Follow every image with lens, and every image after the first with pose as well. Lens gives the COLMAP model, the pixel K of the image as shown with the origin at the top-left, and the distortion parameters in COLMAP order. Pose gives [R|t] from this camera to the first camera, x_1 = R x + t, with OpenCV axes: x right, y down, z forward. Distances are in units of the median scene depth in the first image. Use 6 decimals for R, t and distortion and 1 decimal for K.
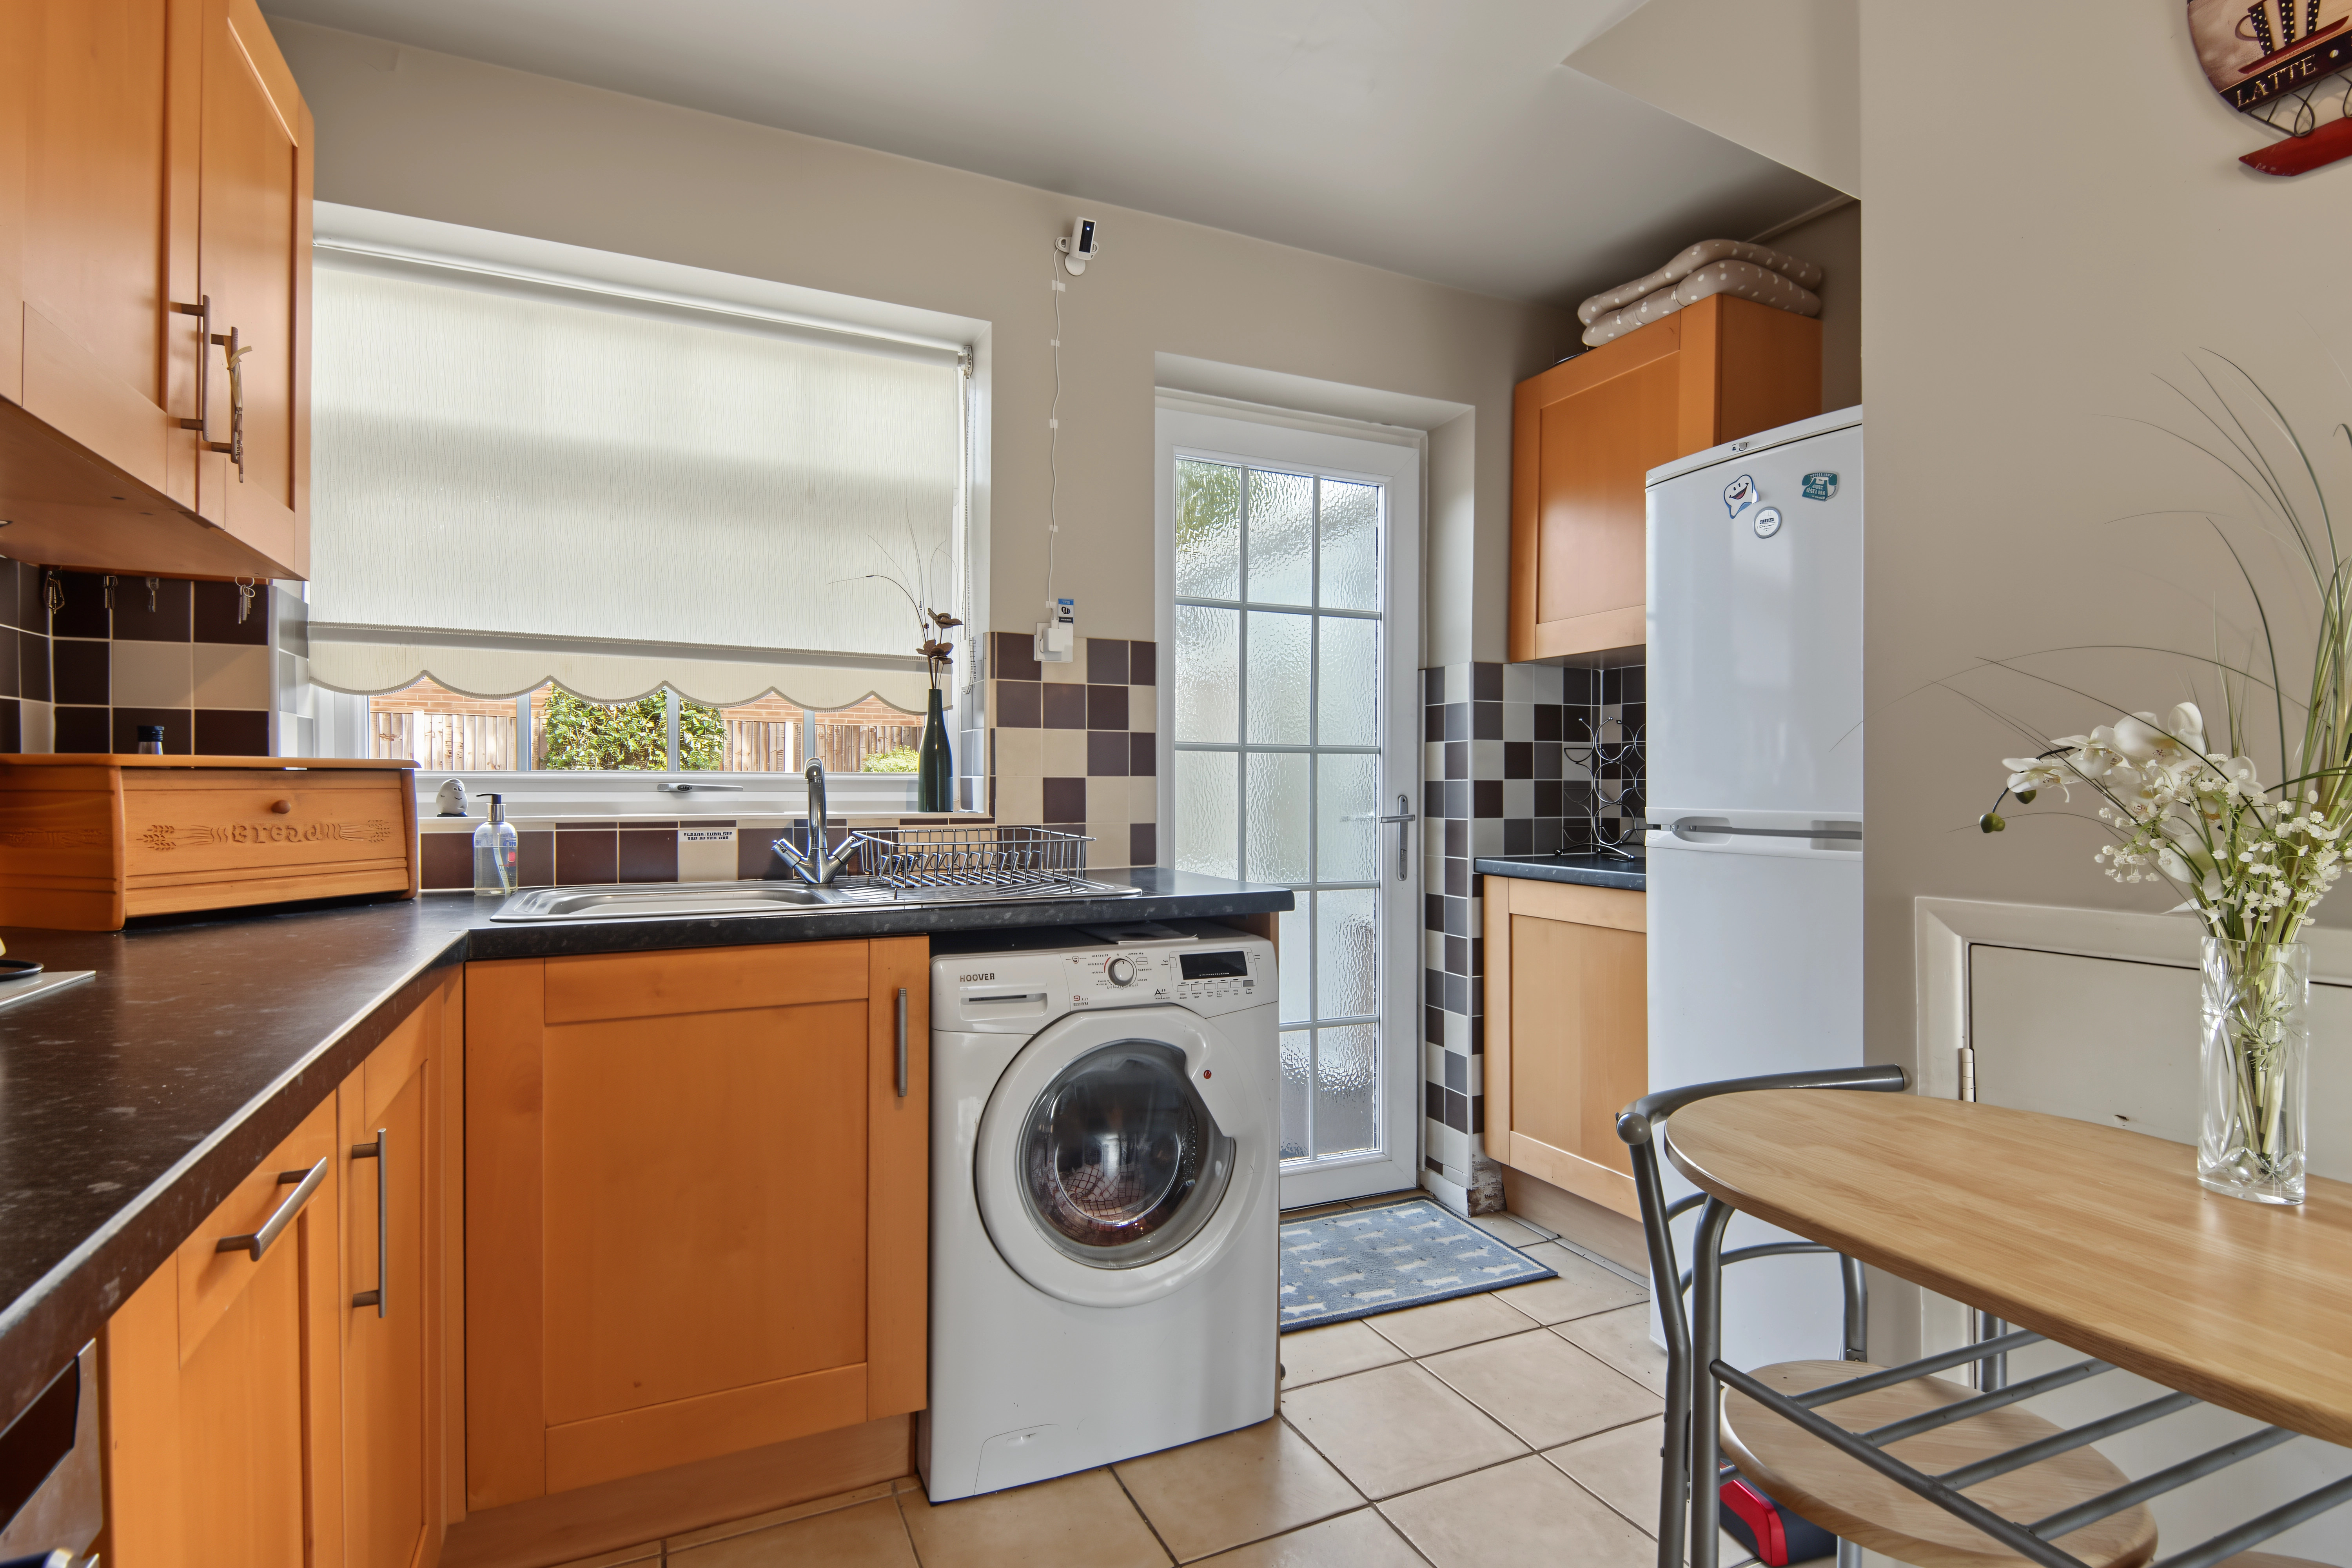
lens RADIAL K [[1143.6, 0, 1169.0], [0, 1143.6, 782.9], [0, 0, 1]] dist [0.034088, -0.024559]
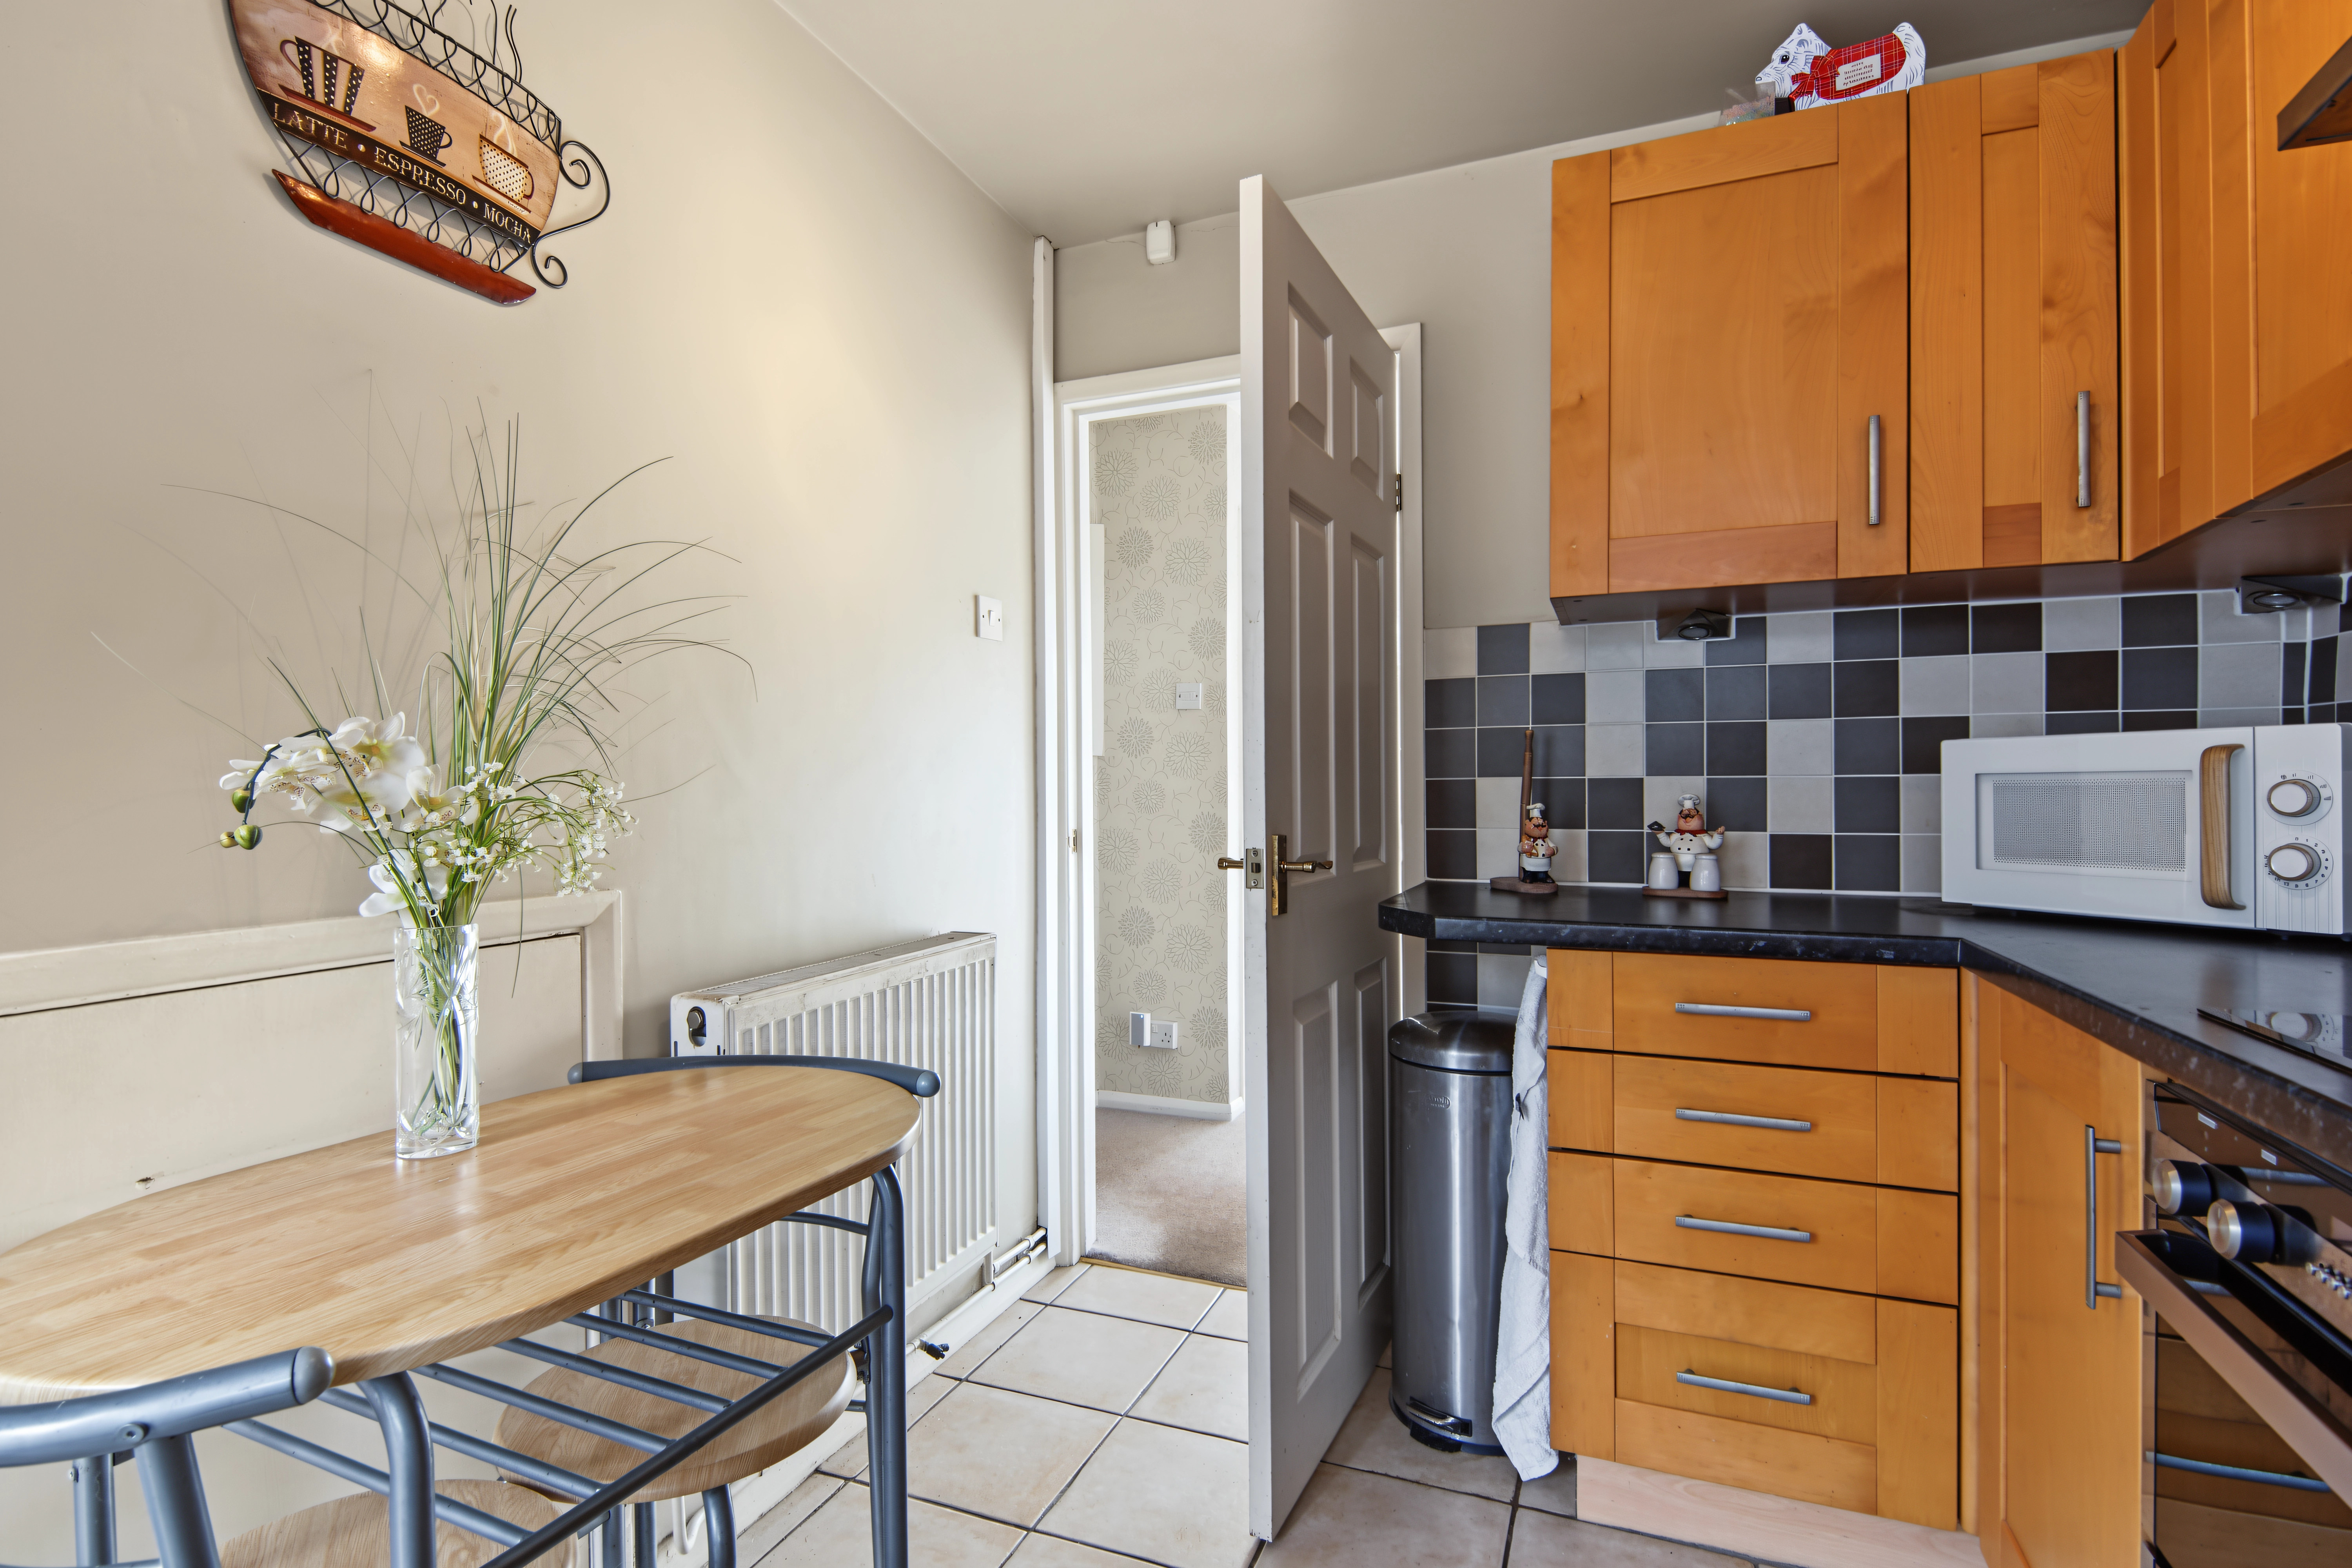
lens RADIAL K [[1143.6, 0, 1169.0], [0, 1143.6, 782.9], [0, 0, 1]] dist [0.034088, -0.024559]
pose [[-0.675967, 0.005650, 0.736910, -0.788991], [0.005429, 0.999982, -0.002687, 0.004663], [-0.736911, 0.002184, -0.675986, 2.534928]]
